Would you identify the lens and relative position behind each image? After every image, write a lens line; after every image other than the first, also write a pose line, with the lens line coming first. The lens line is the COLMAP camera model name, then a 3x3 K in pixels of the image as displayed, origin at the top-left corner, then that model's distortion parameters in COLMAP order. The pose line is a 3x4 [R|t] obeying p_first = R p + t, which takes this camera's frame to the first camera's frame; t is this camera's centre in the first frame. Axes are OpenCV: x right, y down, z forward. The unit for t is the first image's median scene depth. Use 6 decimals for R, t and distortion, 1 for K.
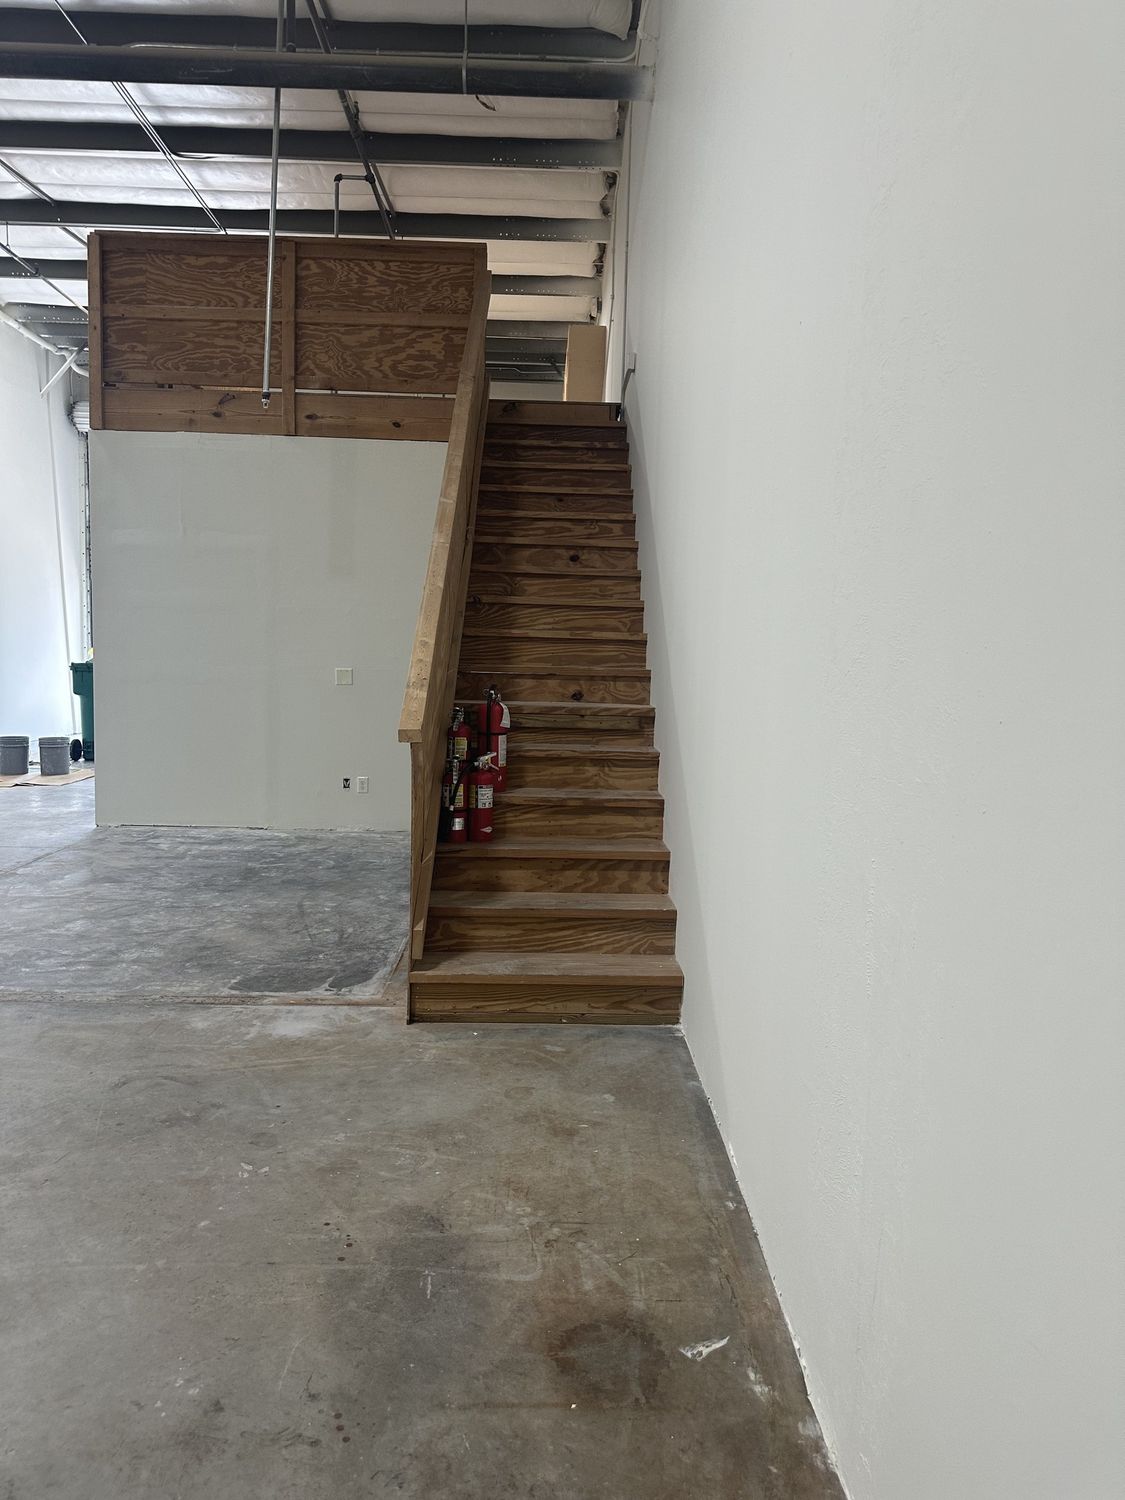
lens RADIAL K [[1051.2, 0, 566.2], [0, 1051.2, 743.7], [0, 0, 1]] dist [0.057481, -0.073096]
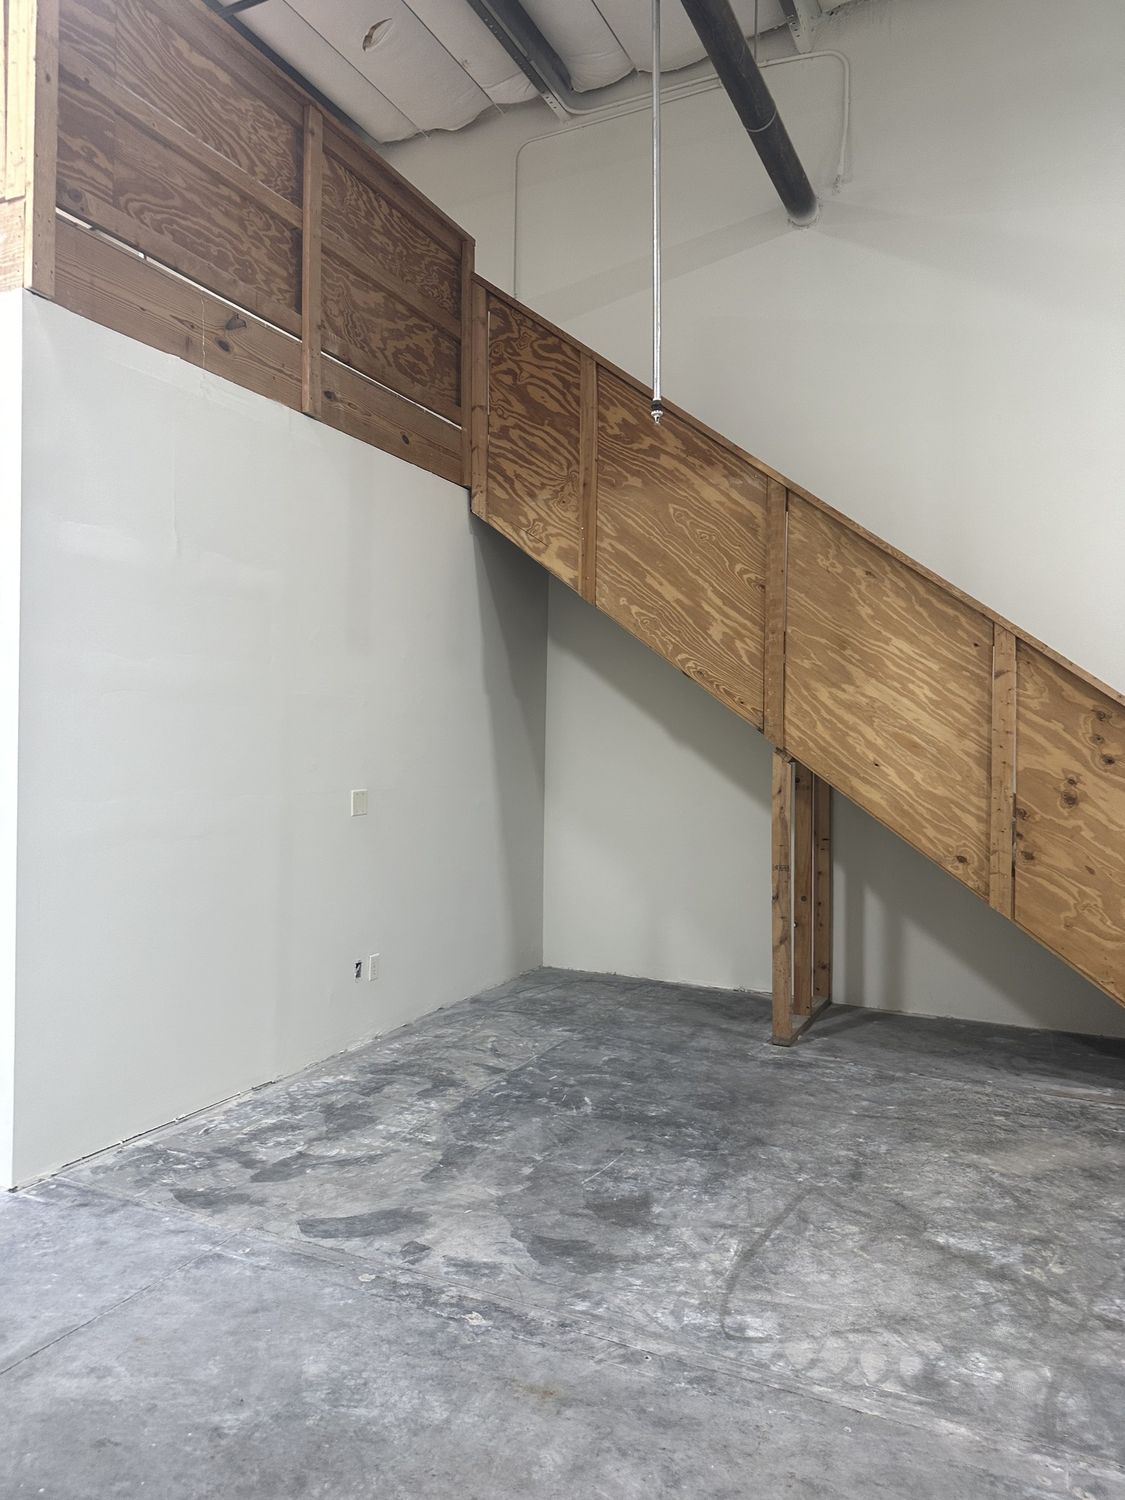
lens RADIAL K [[1051.2, 0, 566.2], [0, 1051.2, 743.7], [0, 0, 1]] dist [0.057481, -0.073096]
pose [[0.454813, -0.016099, 0.890442, -1.107961], [0.081602, 0.996384, -0.023666, -0.115979], [-0.886841, 0.083426, 0.454482, 0.913866]]
